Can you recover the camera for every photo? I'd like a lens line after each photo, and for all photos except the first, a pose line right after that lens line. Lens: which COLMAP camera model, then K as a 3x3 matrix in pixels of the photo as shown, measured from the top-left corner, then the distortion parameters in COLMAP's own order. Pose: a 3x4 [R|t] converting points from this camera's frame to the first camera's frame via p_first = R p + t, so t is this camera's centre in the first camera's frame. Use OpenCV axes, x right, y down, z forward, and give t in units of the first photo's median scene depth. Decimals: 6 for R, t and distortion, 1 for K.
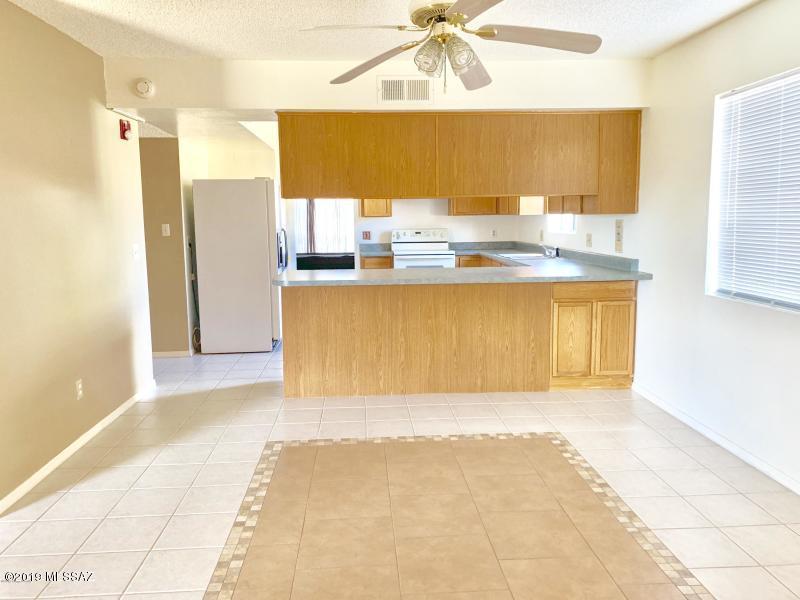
lens RADIAL K [[614.9, 0, 395.2], [0, 614.9, 294.7], [0, 0, 1]] dist [0.048577, -0.047692]
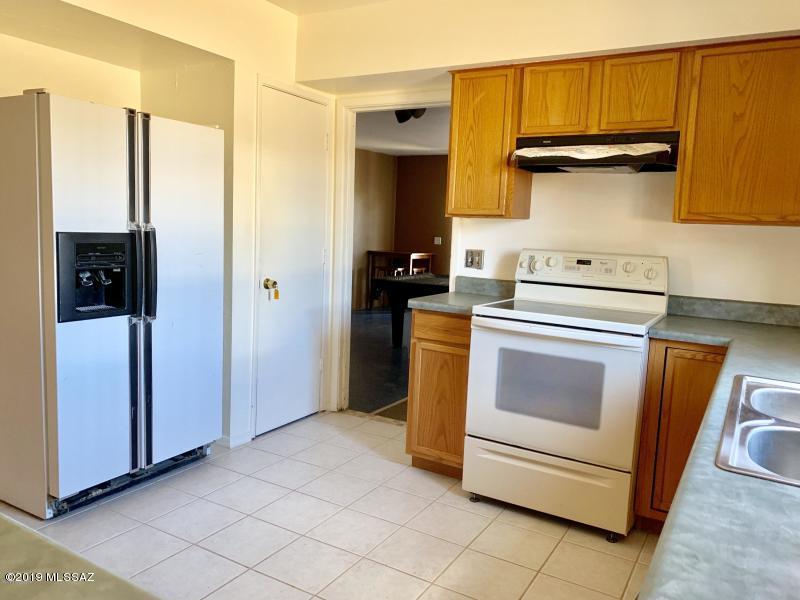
lens RADIAL K [[614.9, 0, 397.1], [0, 614.9, 297.7], [0, 0, 1]] dist [0.048577, -0.047692]
pose [[0.828333, 0.115818, -0.548135, 0.269531], [-0.123841, 0.992048, 0.022467, -0.125398], [0.546378, 0.049272, 0.836088, 1.056940]]
